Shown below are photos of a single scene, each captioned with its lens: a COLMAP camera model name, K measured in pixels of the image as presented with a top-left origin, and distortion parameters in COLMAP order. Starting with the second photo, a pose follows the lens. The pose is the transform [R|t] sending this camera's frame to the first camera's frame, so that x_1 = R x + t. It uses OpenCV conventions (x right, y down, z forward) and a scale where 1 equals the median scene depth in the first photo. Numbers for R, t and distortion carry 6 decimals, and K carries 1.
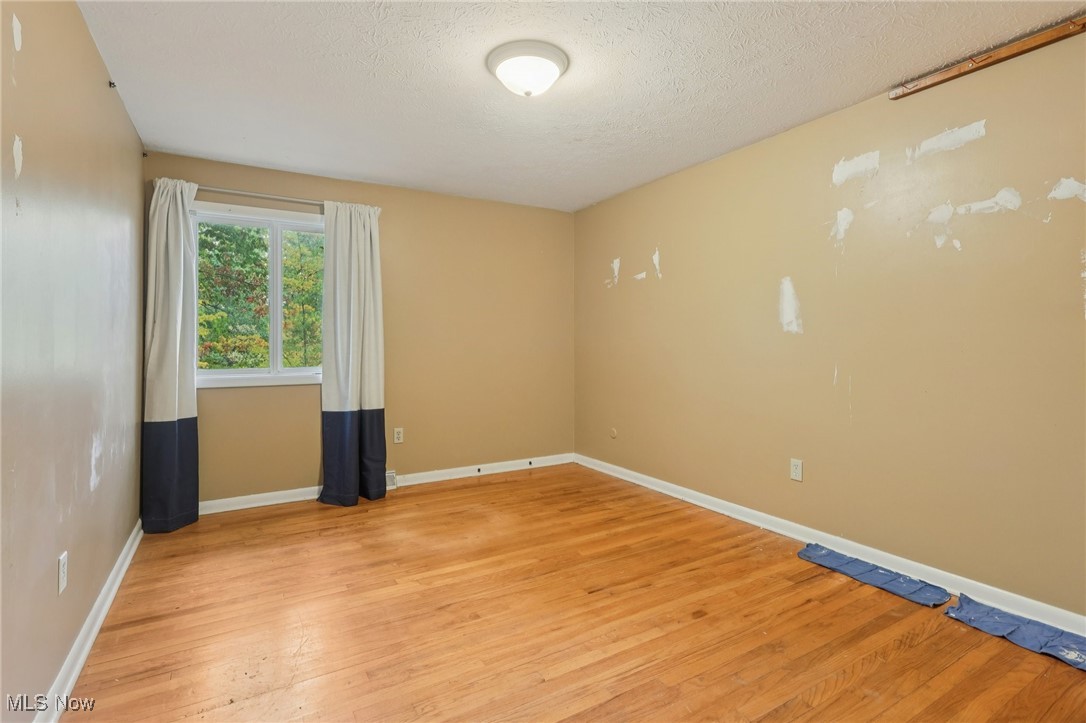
lens RADIAL K [[518.3, 0, 539.6], [0, 518.3, 349.8], [0, 0, 1]] dist [-0.003404, 0.000854]
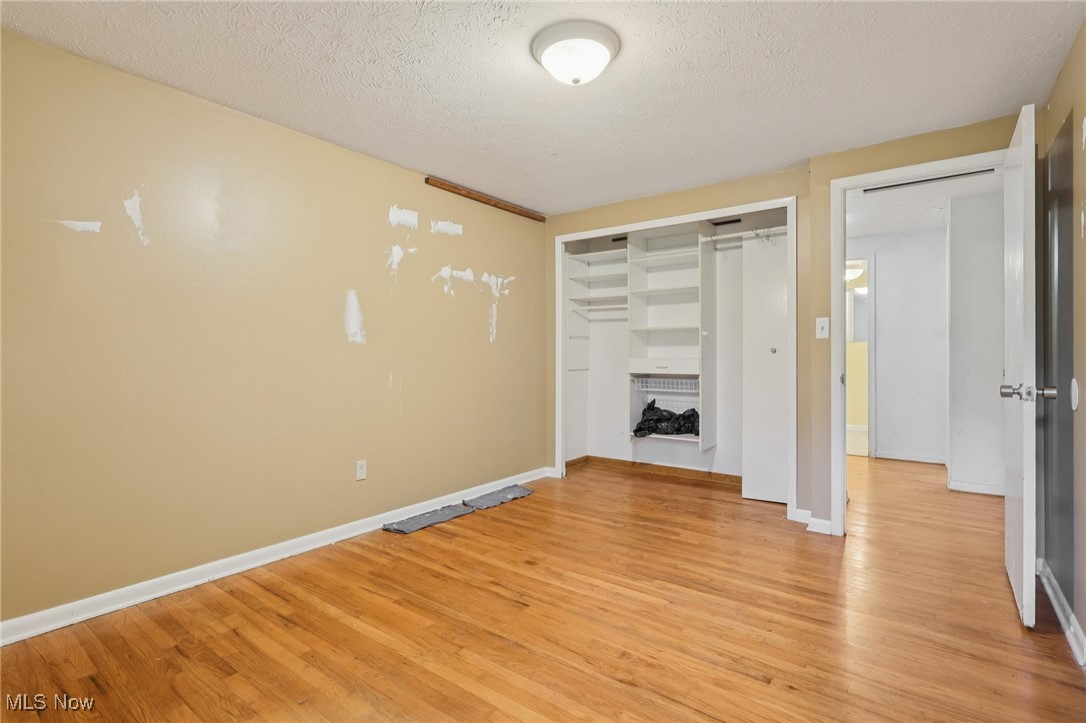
lens RADIAL K [[518.3, 0, 538.9], [0, 518.3, 361.2], [0, 0, 1]] dist [-0.003404, 0.000854]
pose [[-0.373125, -0.010219, 0.927725, -0.771142], [0.014887, 0.999745, 0.017000, -0.010239], [-0.927661, 0.020154, -0.372878, 1.259608]]
